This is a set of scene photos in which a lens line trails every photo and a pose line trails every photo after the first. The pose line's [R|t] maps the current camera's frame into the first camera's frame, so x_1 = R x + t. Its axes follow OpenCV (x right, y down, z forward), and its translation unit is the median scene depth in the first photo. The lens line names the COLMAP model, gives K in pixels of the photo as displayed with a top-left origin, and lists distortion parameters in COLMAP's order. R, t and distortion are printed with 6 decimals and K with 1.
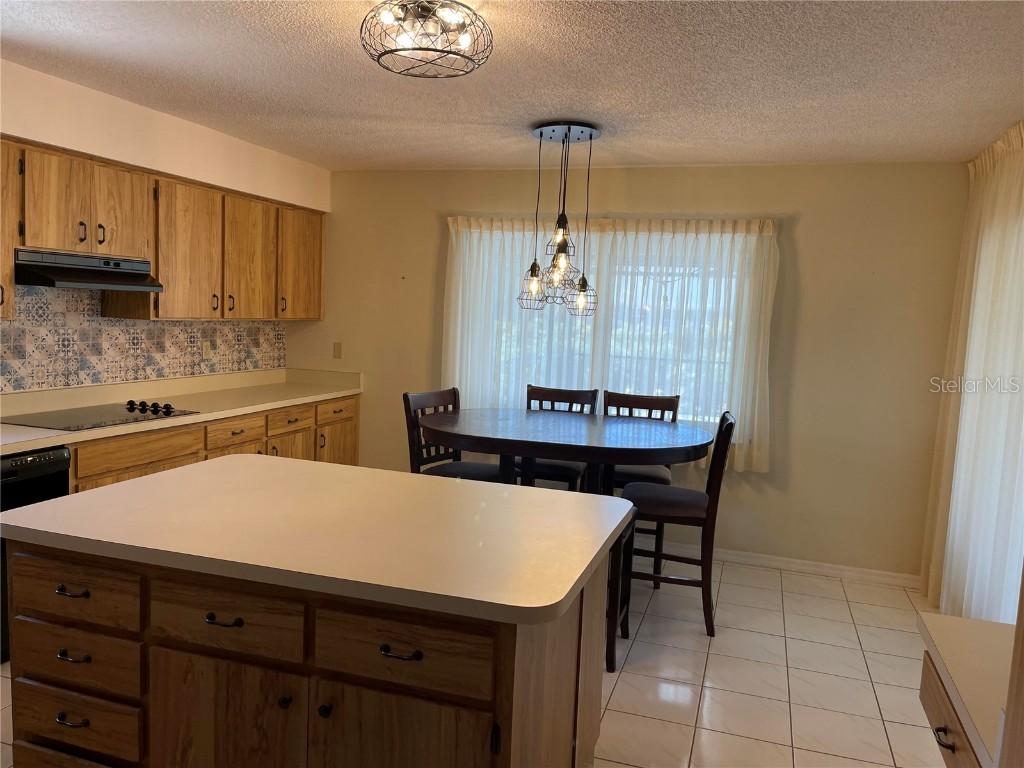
lens RADIAL K [[755.2, 0, 512.0], [0, 755.2, 384.0], [0, 0, 1]] dist [0.102054, -0.111582]
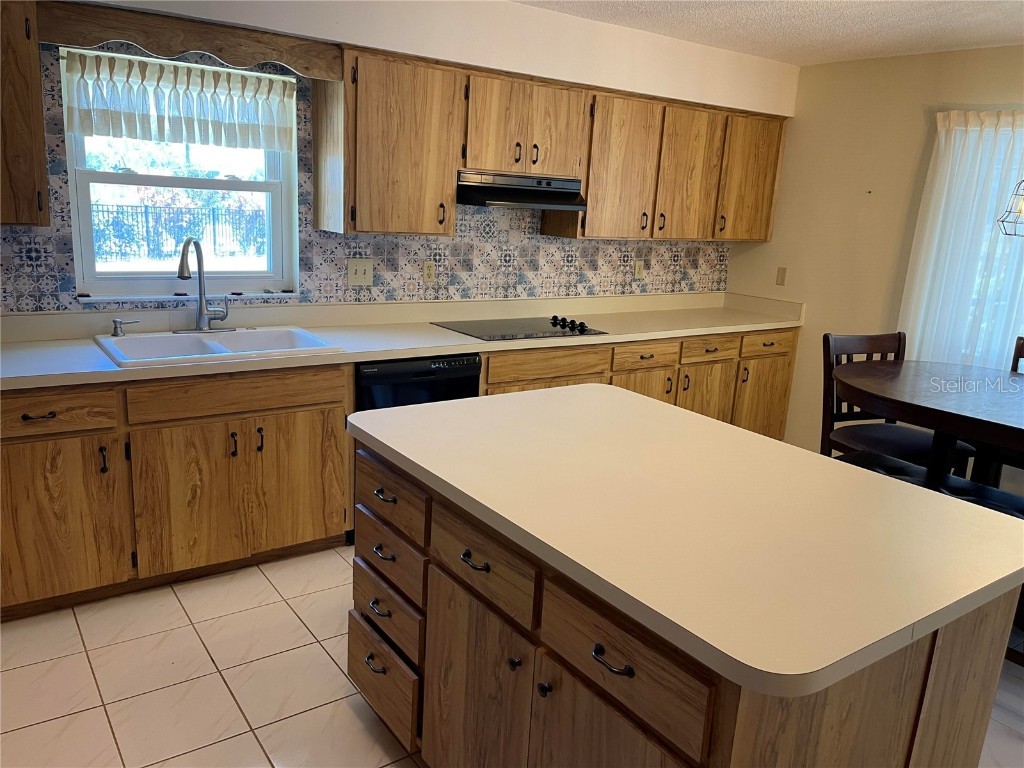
lens RADIAL K [[761.0, 0, 512.0], [0, 761.0, 384.0], [0, 0, 1]] dist [0.070318, -0.131549]
pose [[0.805574, 0.132416, -0.577510, 0.072207], [-0.072899, 0.989452, 0.125182, -0.011930], [0.587994, -0.058744, 0.806729, 0.113003]]
